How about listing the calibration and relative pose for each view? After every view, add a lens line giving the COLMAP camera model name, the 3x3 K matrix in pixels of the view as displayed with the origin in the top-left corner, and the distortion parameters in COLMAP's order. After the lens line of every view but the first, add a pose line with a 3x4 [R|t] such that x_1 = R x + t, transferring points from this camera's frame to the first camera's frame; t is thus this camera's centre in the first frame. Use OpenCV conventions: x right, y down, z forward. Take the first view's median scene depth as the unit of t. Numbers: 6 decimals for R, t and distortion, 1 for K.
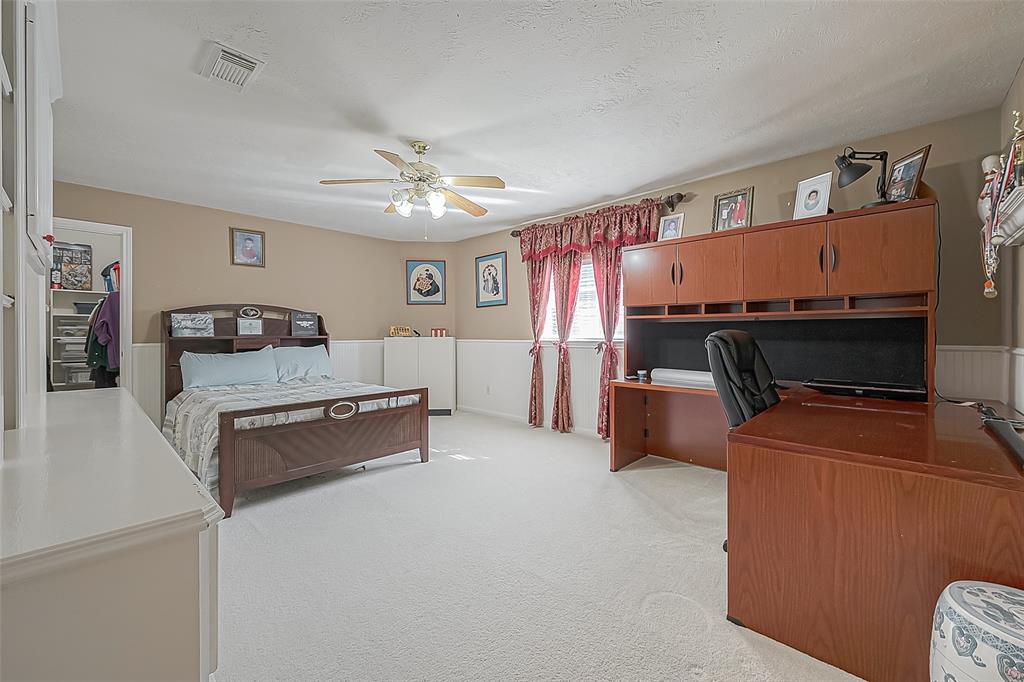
lens RADIAL K [[413.5, 0, 513.0], [0, 413.5, 338.3], [0, 0, 1]] dist [-0.001211, -0.000127]
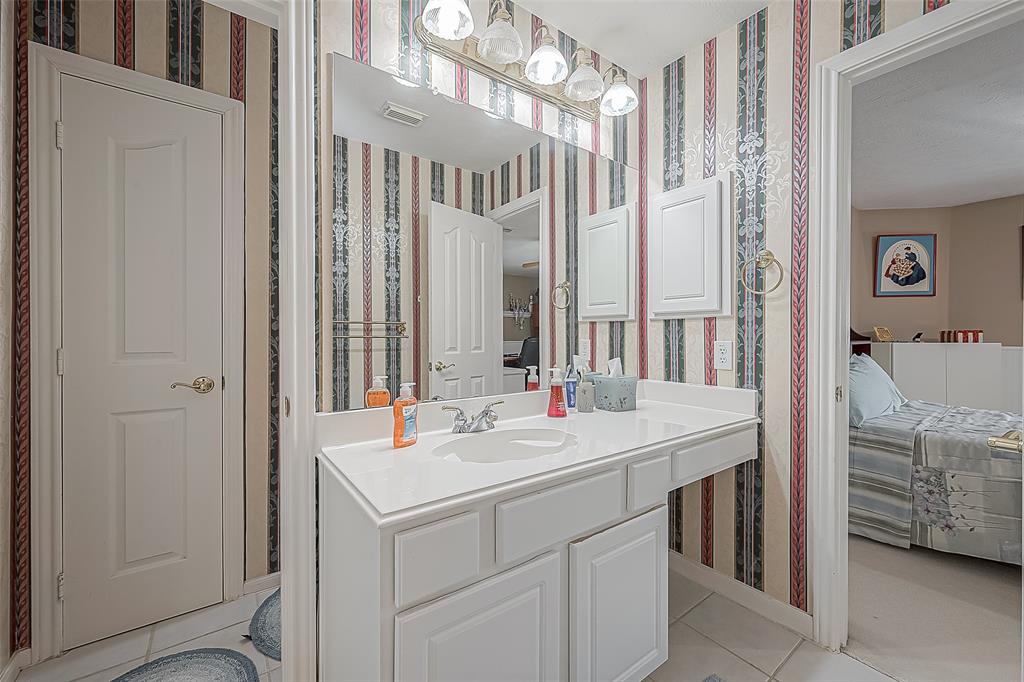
lens RADIAL K [[413.5, 0, 513.0], [0, 413.5, 338.3], [0, 0, 1]] dist [-0.001211, -0.000127]
pose [[0.985278, 0.006923, -0.170821, -1.642012], [-0.006986, 0.999976, 0.000230, -0.010147], [0.170818, 0.000967, 0.985302, 0.390706]]
